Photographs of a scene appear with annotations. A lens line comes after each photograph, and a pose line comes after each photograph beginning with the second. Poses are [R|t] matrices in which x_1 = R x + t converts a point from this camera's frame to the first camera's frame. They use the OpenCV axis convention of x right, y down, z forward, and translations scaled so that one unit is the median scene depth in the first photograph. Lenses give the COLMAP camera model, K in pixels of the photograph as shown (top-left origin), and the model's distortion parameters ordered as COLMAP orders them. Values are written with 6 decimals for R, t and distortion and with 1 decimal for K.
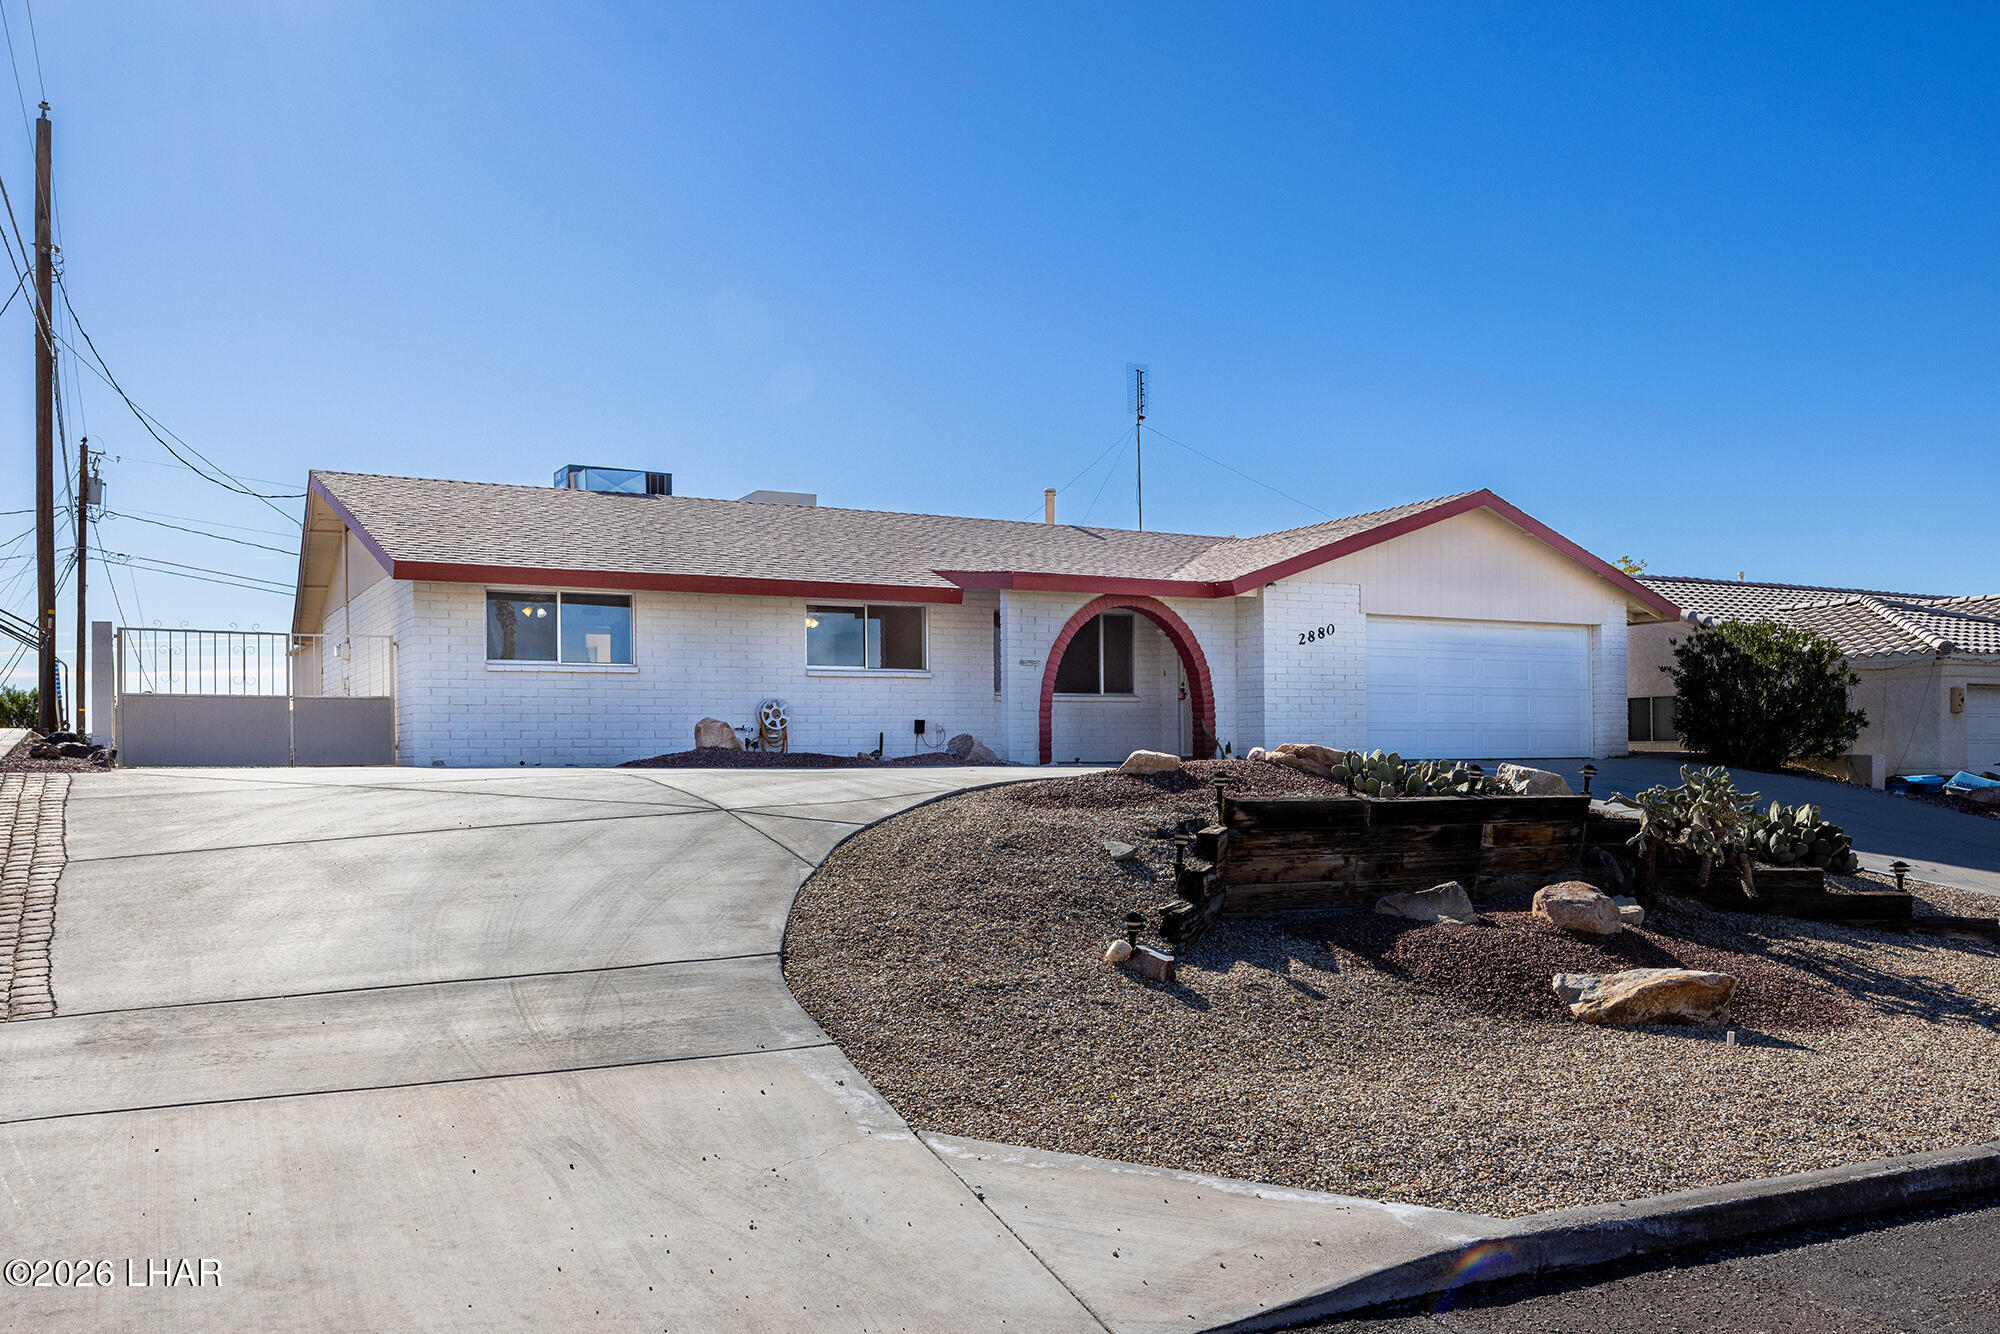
lens RADIAL K [[1635.2, 0, 1000.0], [0, 1635.2, 667.0], [0, 0, 1]] dist [0.005709, 0.000412]
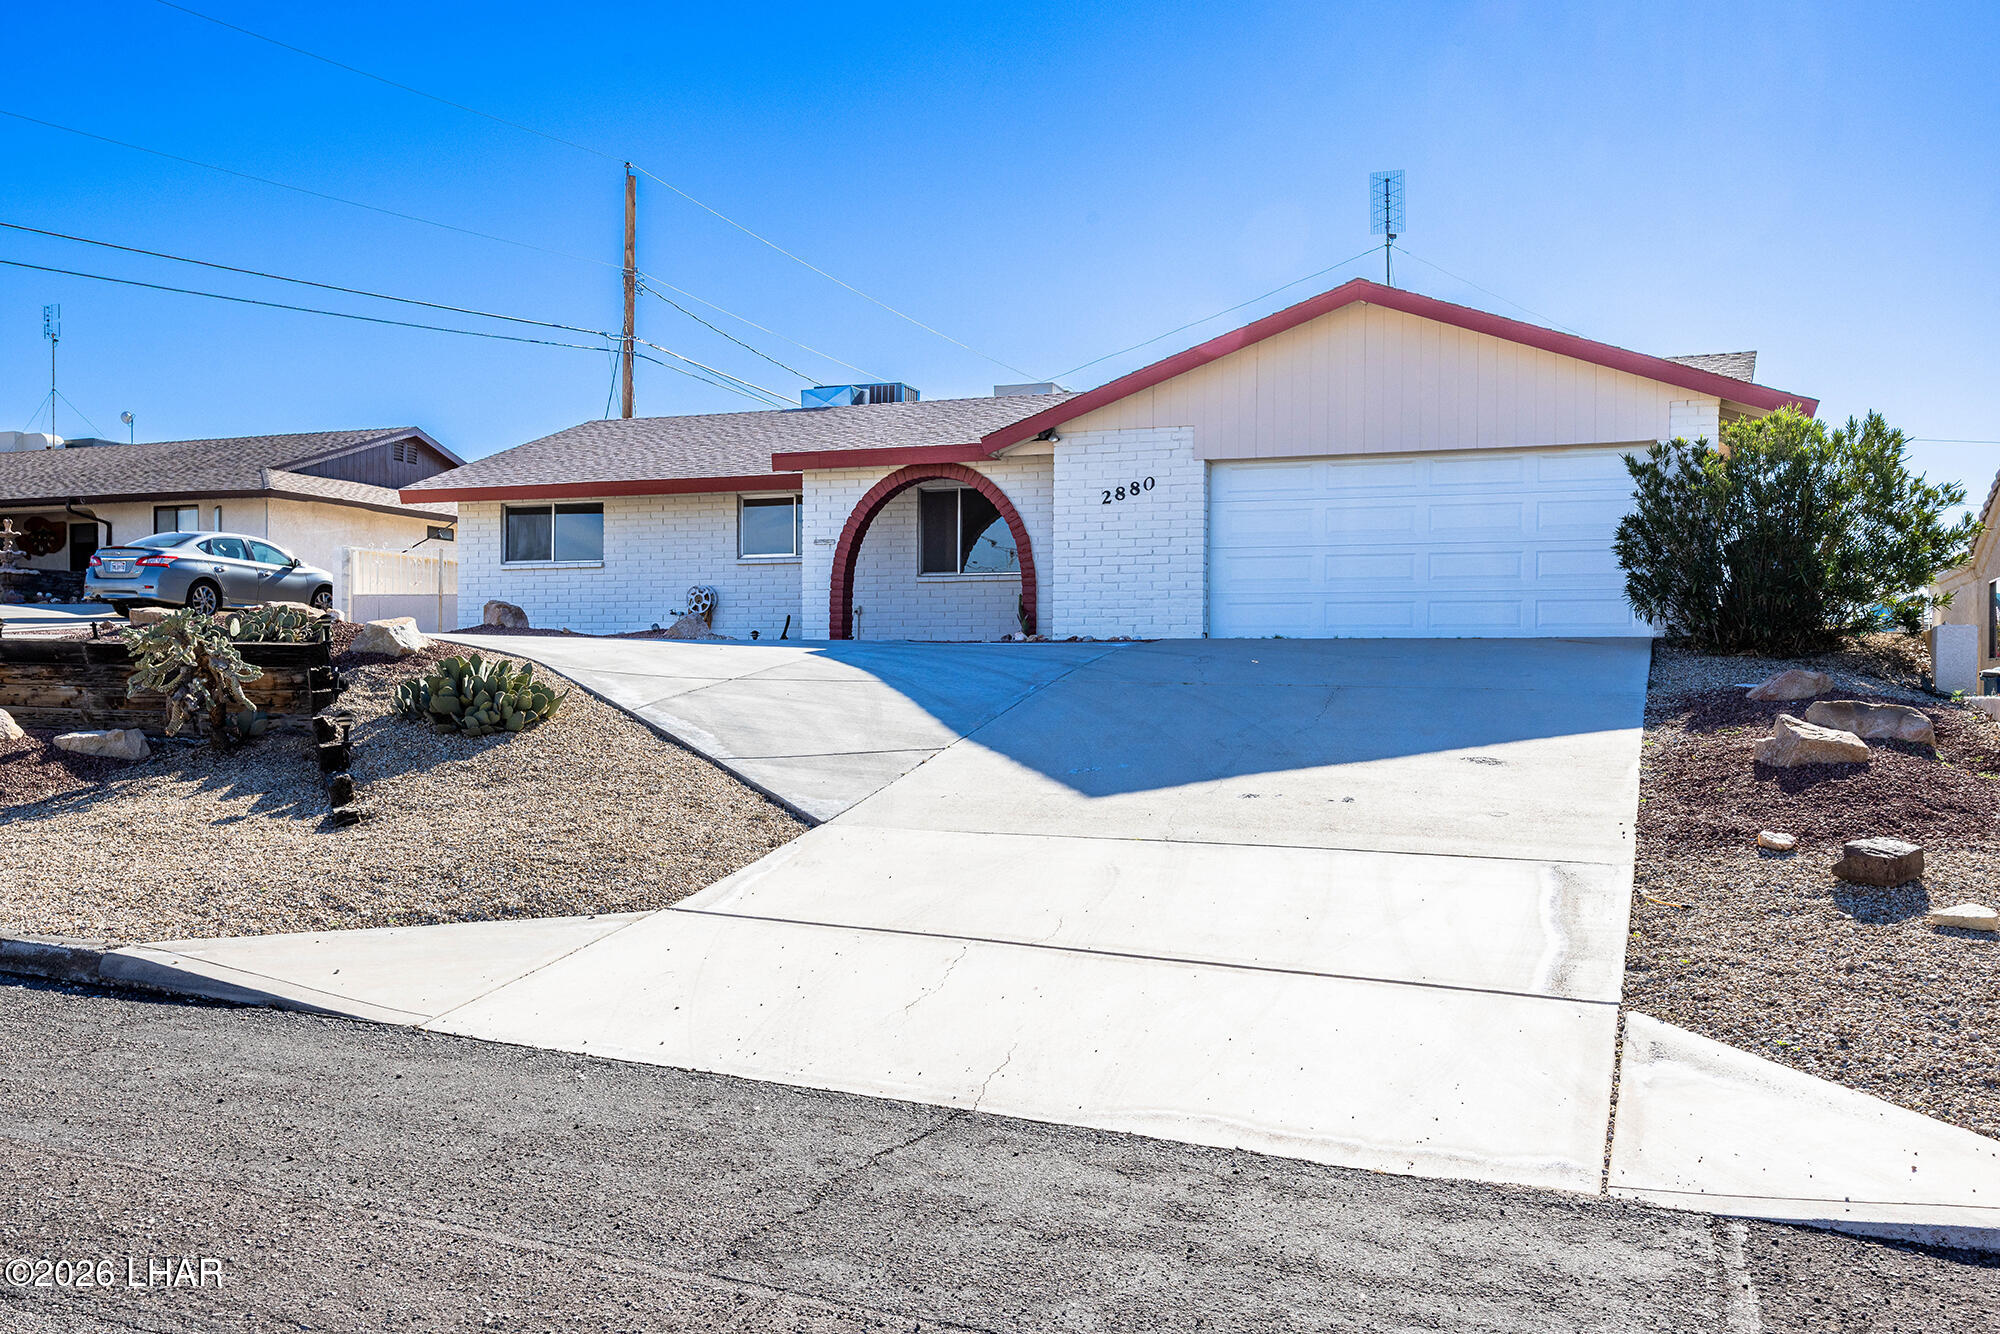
lens RADIAL K [[1728.4, 0, 1000.0], [0, 1728.4, 667.0], [0, 0, 1]] dist [0.001530, 0.003134]
pose [[0.609893, 0.005243, -0.792467, 0.963322], [0.028322, 0.999195, 0.028408, 0.049036], [0.791978, -0.039770, 0.609253, 0.450126]]
